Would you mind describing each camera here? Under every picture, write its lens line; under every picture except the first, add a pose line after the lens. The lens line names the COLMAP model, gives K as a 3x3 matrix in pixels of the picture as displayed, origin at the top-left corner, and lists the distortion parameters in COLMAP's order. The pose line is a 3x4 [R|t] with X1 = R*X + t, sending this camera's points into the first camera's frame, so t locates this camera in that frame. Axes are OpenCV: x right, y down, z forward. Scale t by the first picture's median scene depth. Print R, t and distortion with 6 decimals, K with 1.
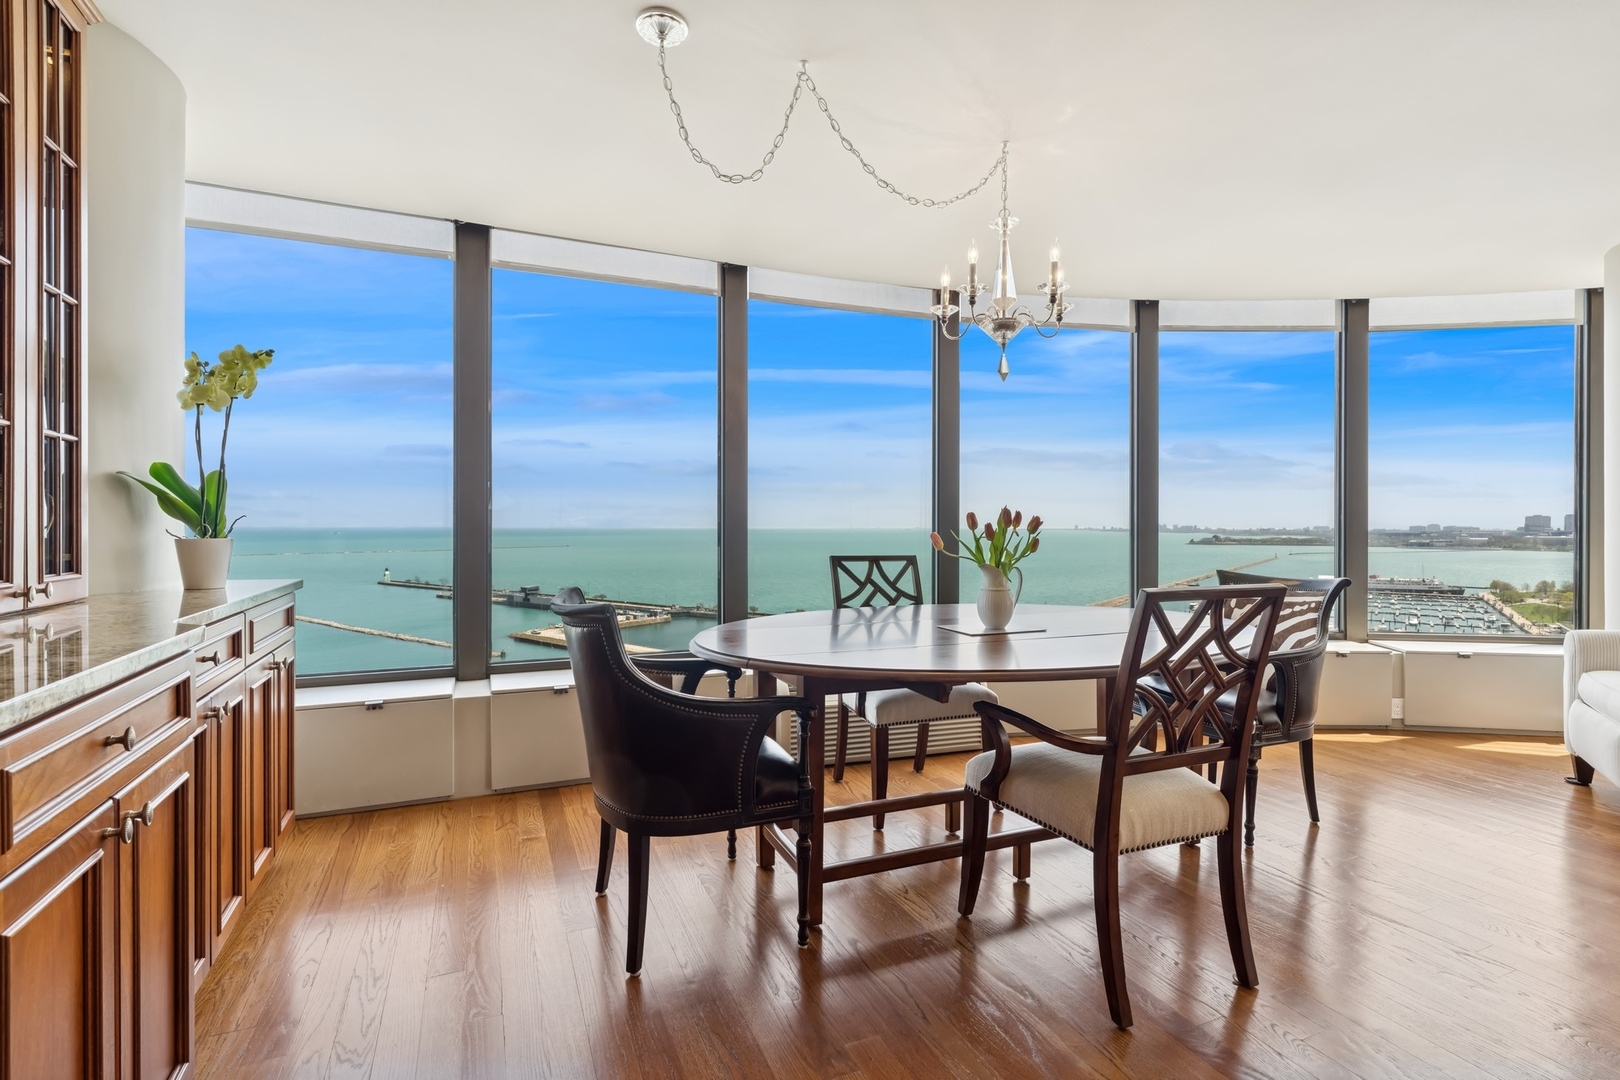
lens RADIAL K [[744.2, 0, 803.0], [0, 744.2, 534.6], [0, 0, 1]] dist [-0.004903, 0.000302]
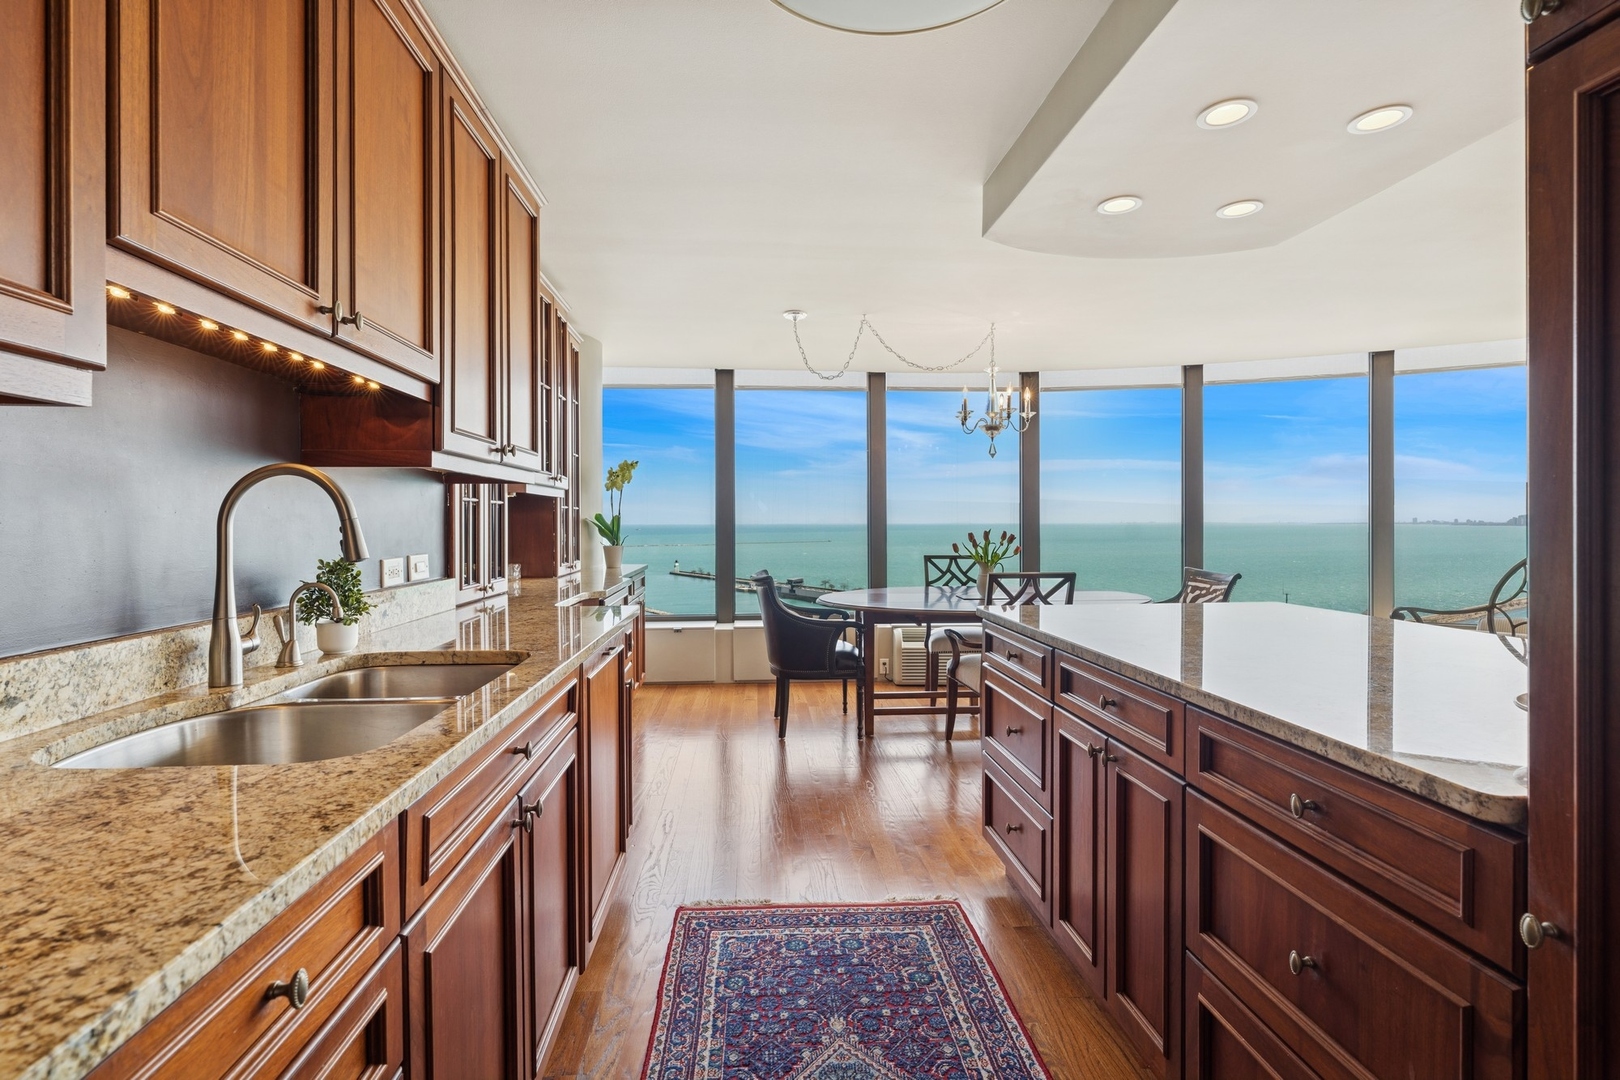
lens RADIAL K [[744.2, 0, 809.8], [0, 744.2, 534.2], [0, 0, 1]] dist [-0.004903, 0.000302]
pose [[0.945240, 0.000125, -0.326377, 0.355317], [0.001793, 0.999983, 0.005575, -0.028777], [0.326372, -0.005855, 0.945223, -0.669254]]
